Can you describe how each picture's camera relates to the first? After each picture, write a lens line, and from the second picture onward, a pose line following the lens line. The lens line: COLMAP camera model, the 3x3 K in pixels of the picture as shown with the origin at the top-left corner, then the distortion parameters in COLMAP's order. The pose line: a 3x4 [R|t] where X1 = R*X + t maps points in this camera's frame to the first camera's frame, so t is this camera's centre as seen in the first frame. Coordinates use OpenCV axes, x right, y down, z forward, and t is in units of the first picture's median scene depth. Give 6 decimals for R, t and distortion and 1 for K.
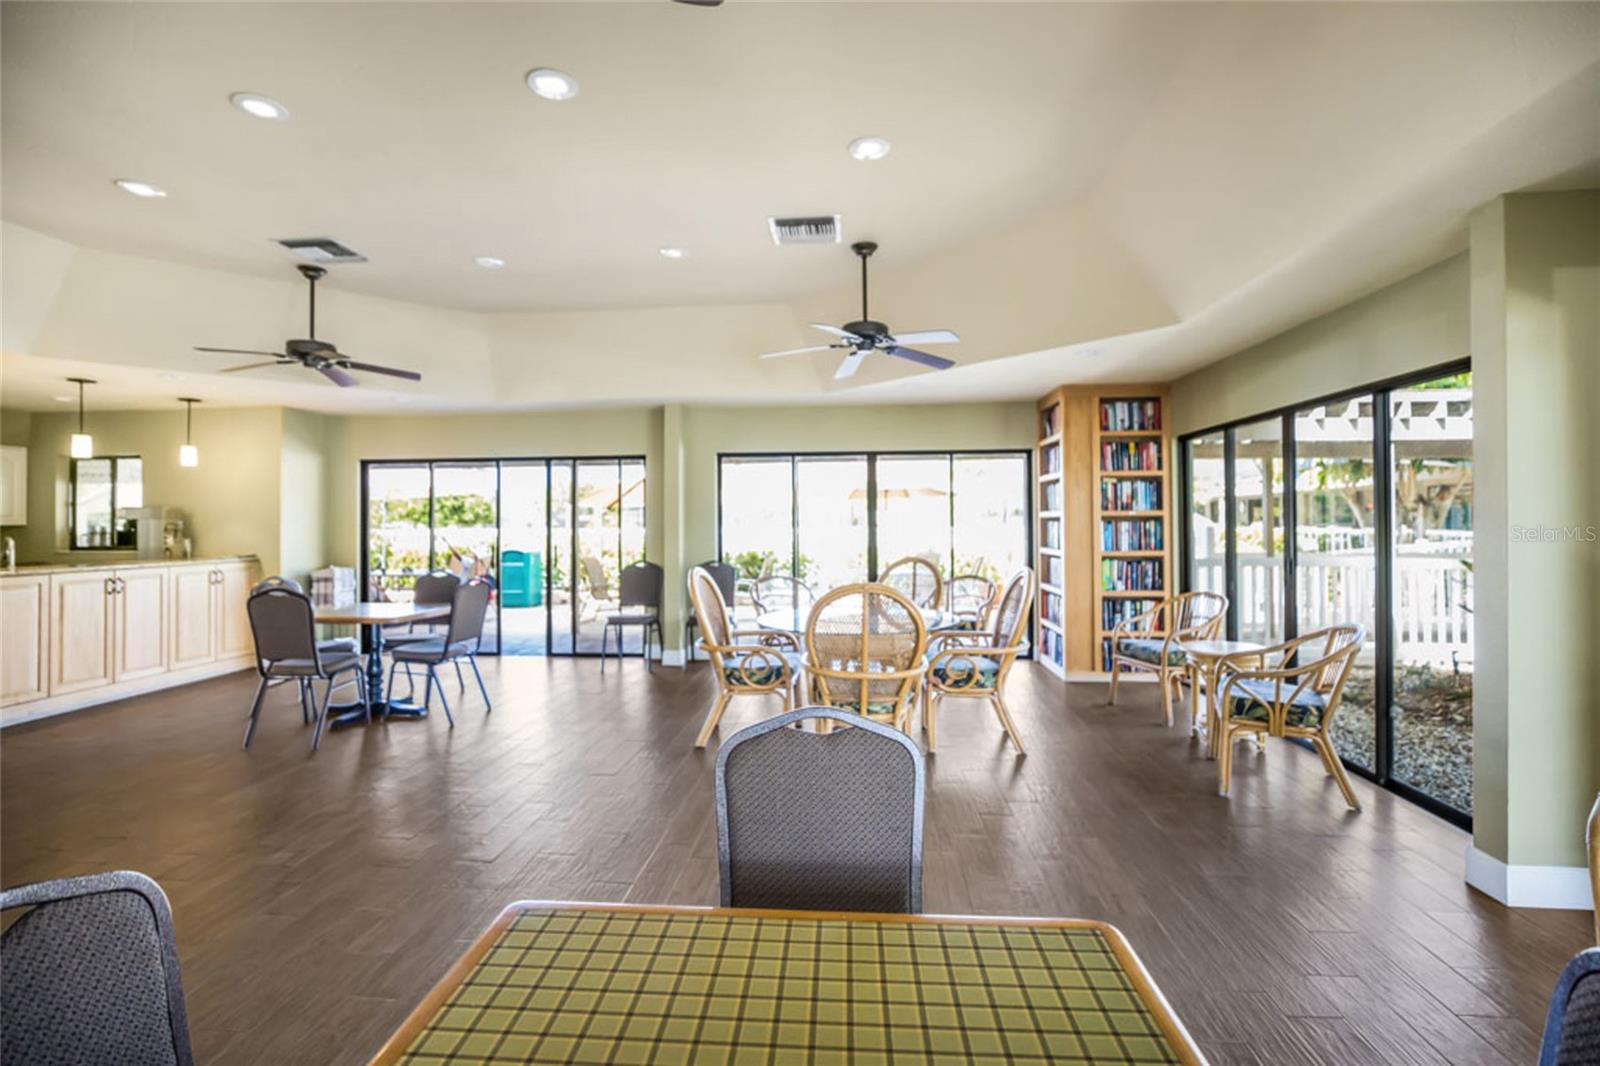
lens RADIAL K [[723.8, 0, 799.3], [0, 723.8, 530.6], [0, 0, 1]] dist [-0.001792, -0.000211]
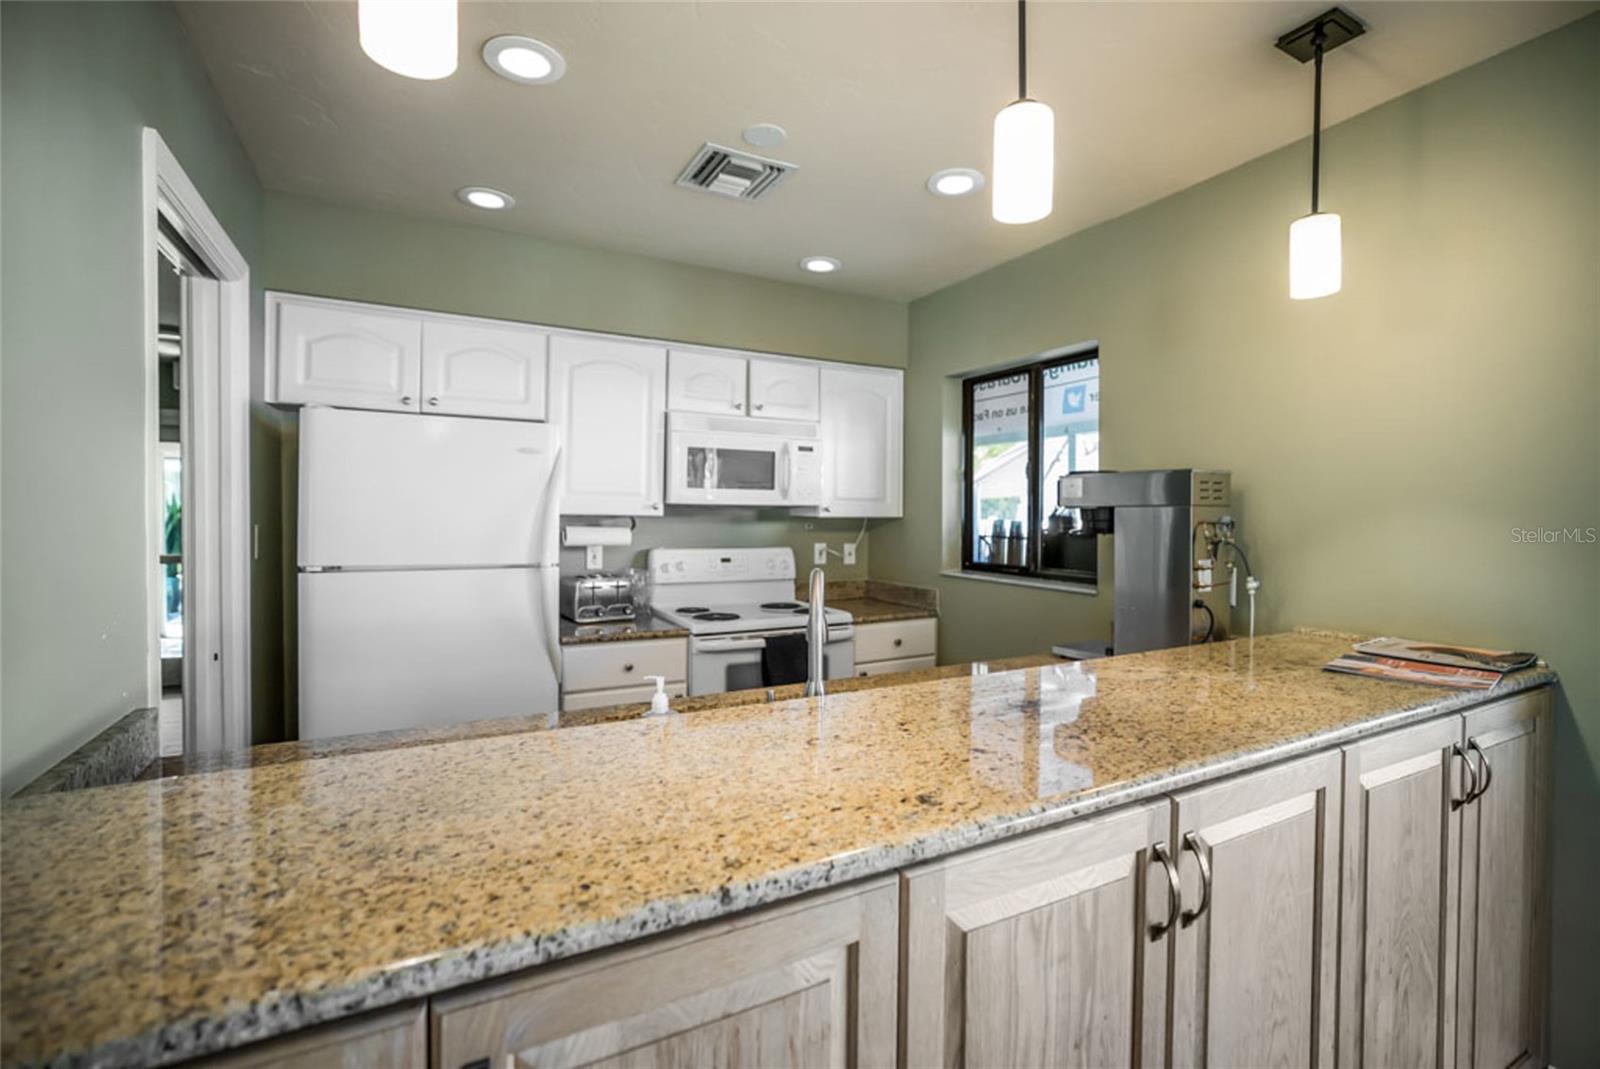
lens RADIAL K [[723.8, 0, 799.1], [0, 723.8, 528.4], [0, 0, 1]] dist [-0.001792, -0.000211]
pose [[0.545054, 0.020924, -0.838140, -0.665703], [-0.002390, 0.999723, 0.023404, -0.012360], [0.838398, -0.010753, 0.544953, 0.646279]]
